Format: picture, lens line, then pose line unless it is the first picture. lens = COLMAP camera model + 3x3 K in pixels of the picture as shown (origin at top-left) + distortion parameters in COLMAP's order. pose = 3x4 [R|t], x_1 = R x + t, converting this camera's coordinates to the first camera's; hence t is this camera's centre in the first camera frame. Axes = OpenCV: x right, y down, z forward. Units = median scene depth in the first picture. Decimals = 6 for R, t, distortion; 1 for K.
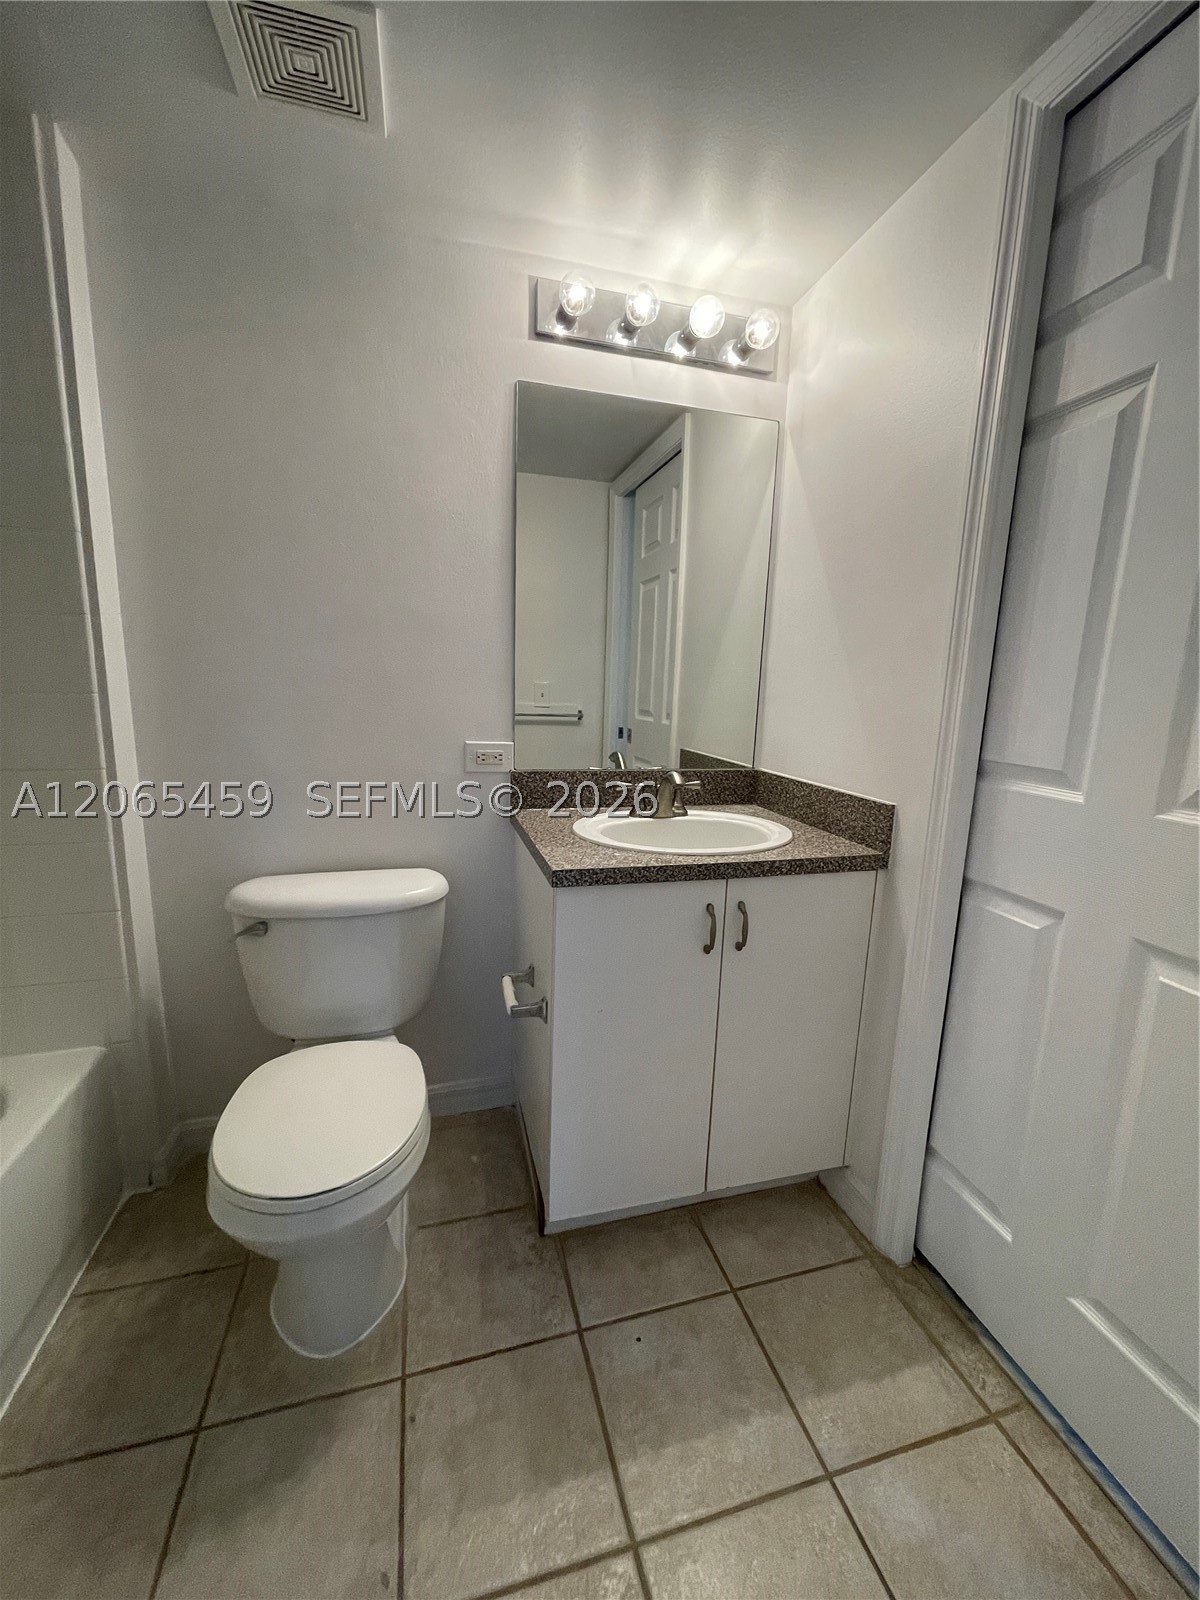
lens RADIAL K [[647.6, 0, 600.0], [0, 647.6, 800.0], [0, 0, 1]] dist [0.003150, 0.000379]
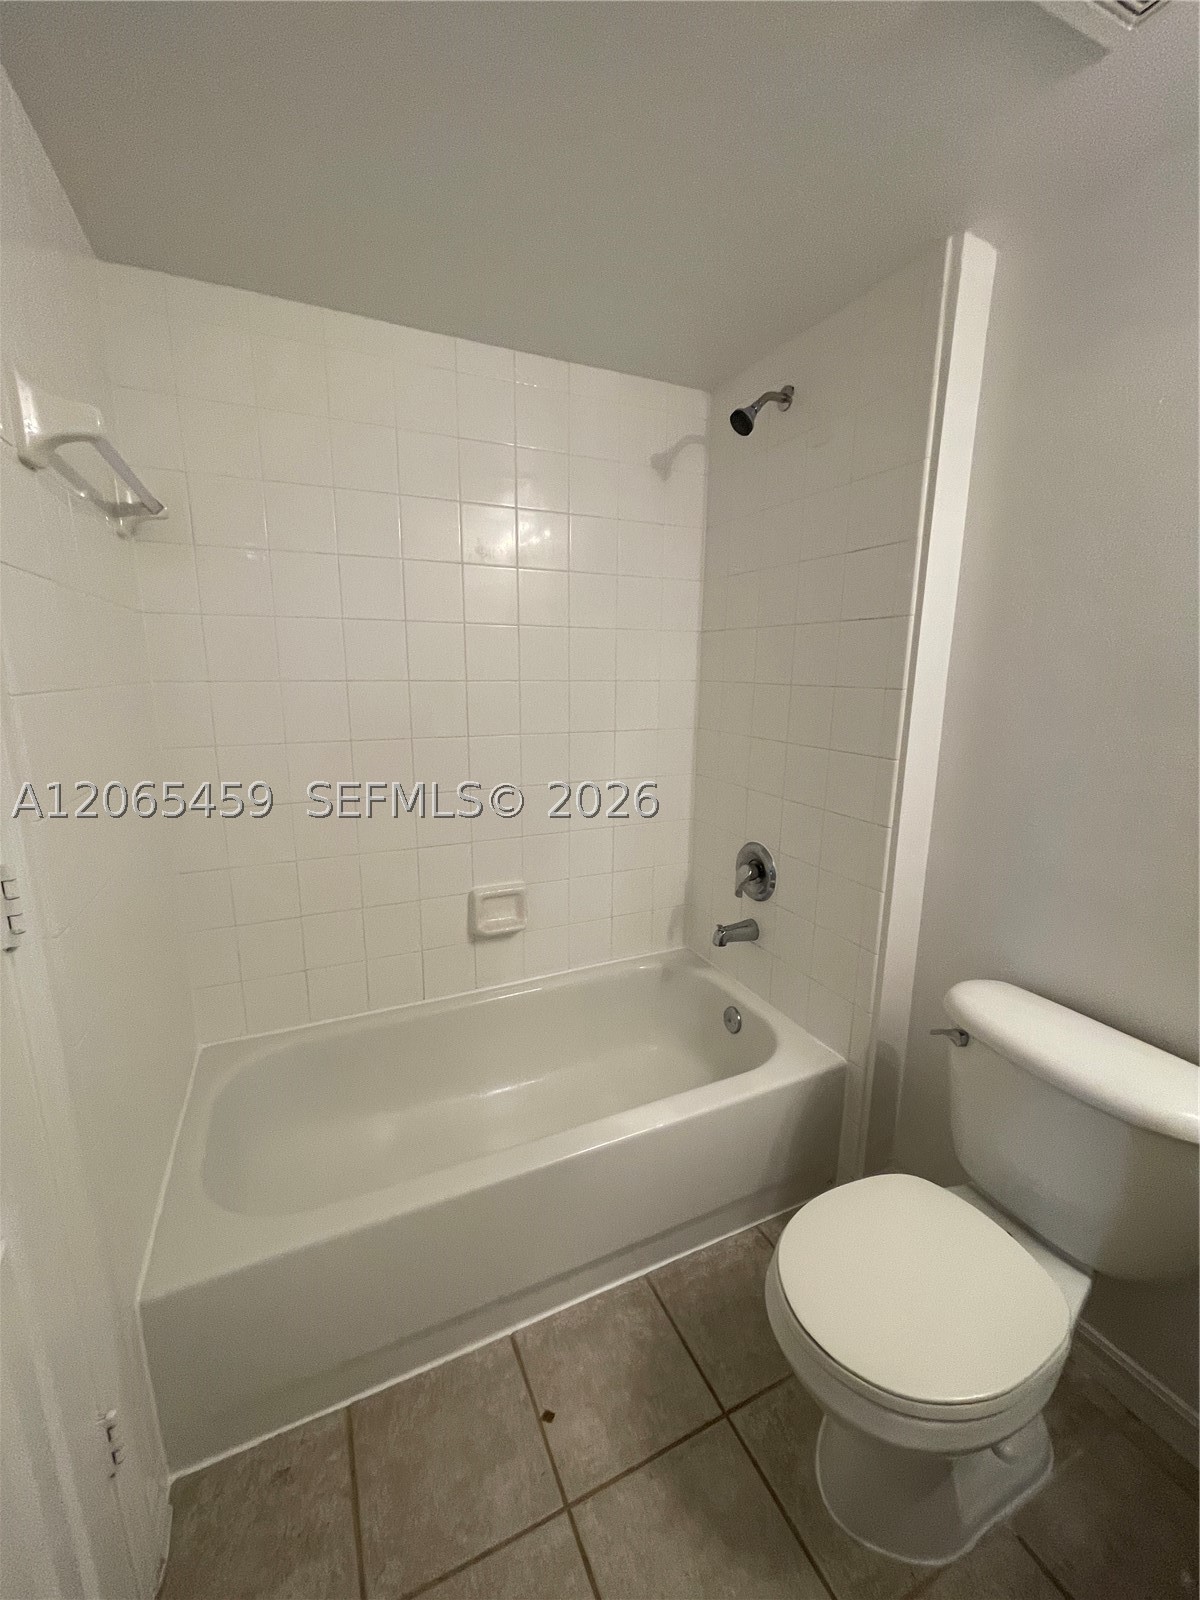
lens RADIAL K [[647.4, 0, 600.0], [0, 647.4, 800.0], [0, 0, 1]] dist [-0.001595, -0.000302]
pose [[0.169024, 0.171471, -0.970582, 0.218140], [-0.179782, 0.973593, 0.140694, -0.170871], [0.969076, 0.150712, 0.195388, 0.325939]]
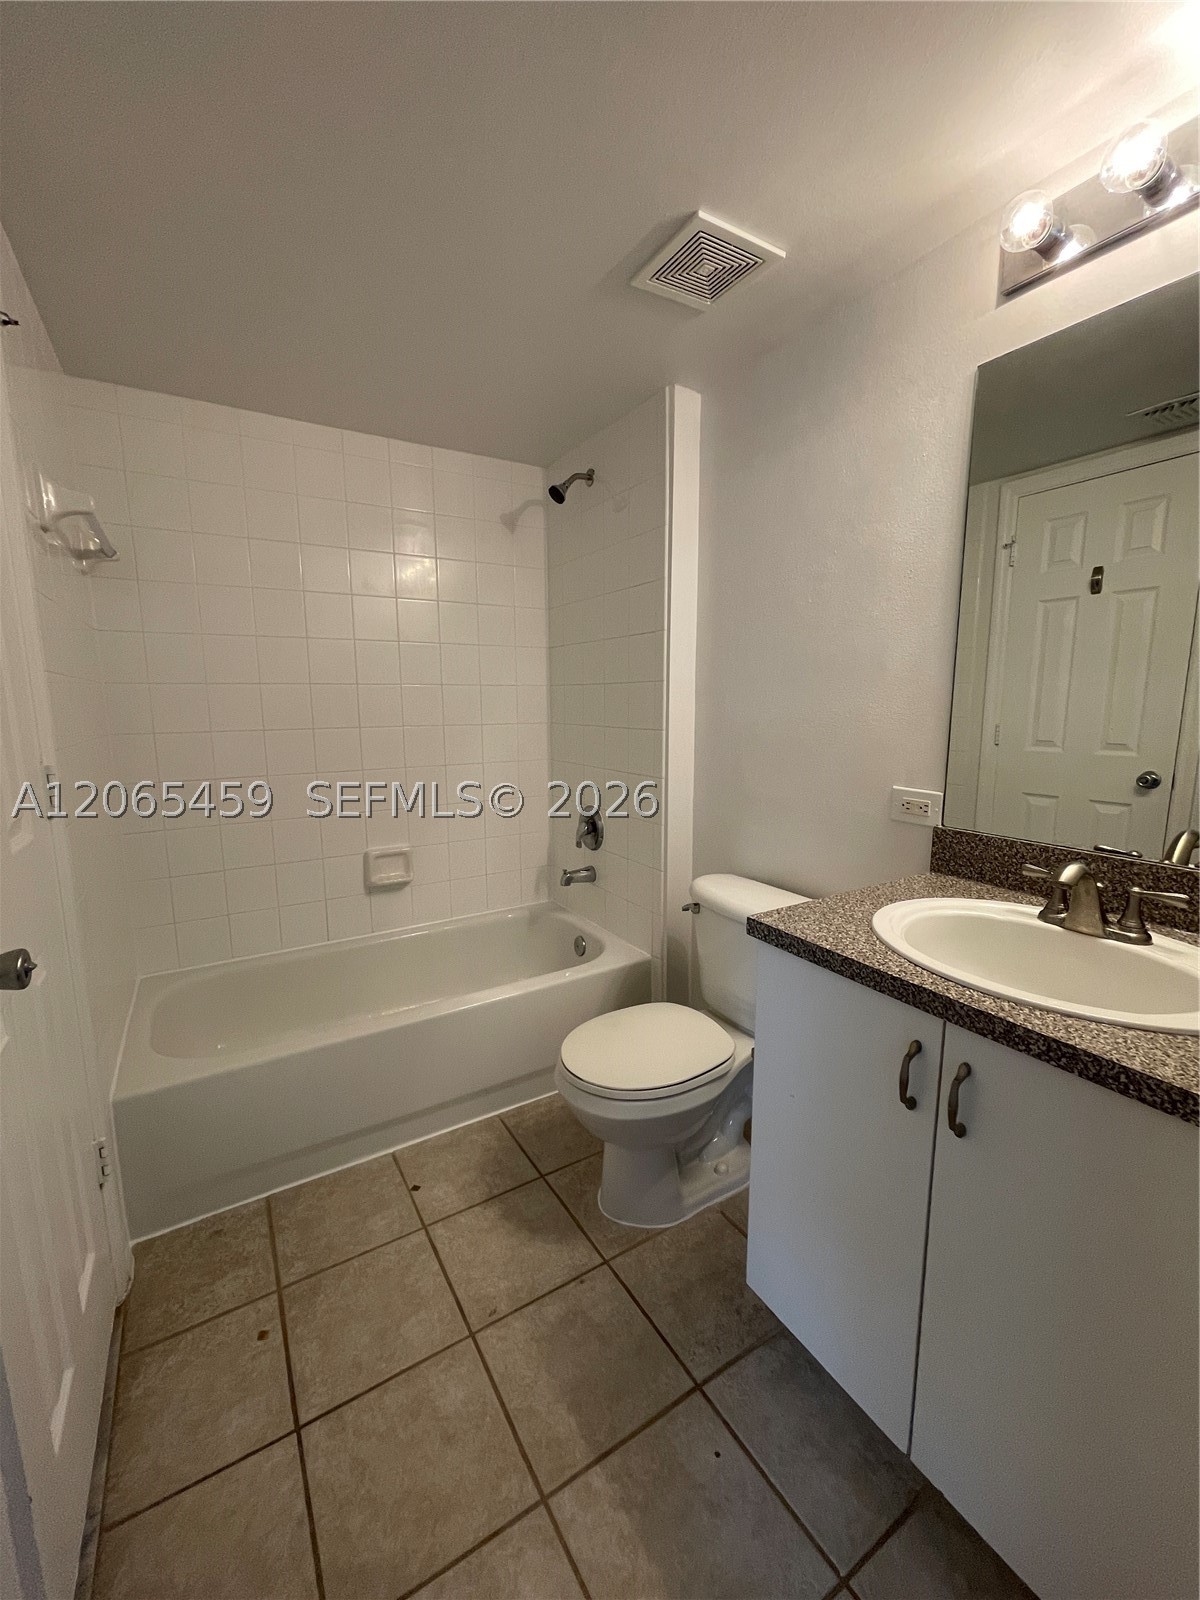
lens RADIAL K [[647.4, 0, 600.0], [0, 647.4, 800.0], [0, 0, 1]] dist [-0.001595, -0.000302]
pose [[0.277983, 0.116159, -0.953537, 0.713993], [-0.157489, 0.984741, 0.074047, -0.094743], [0.947588, 0.129588, 0.292035, 0.437367]]
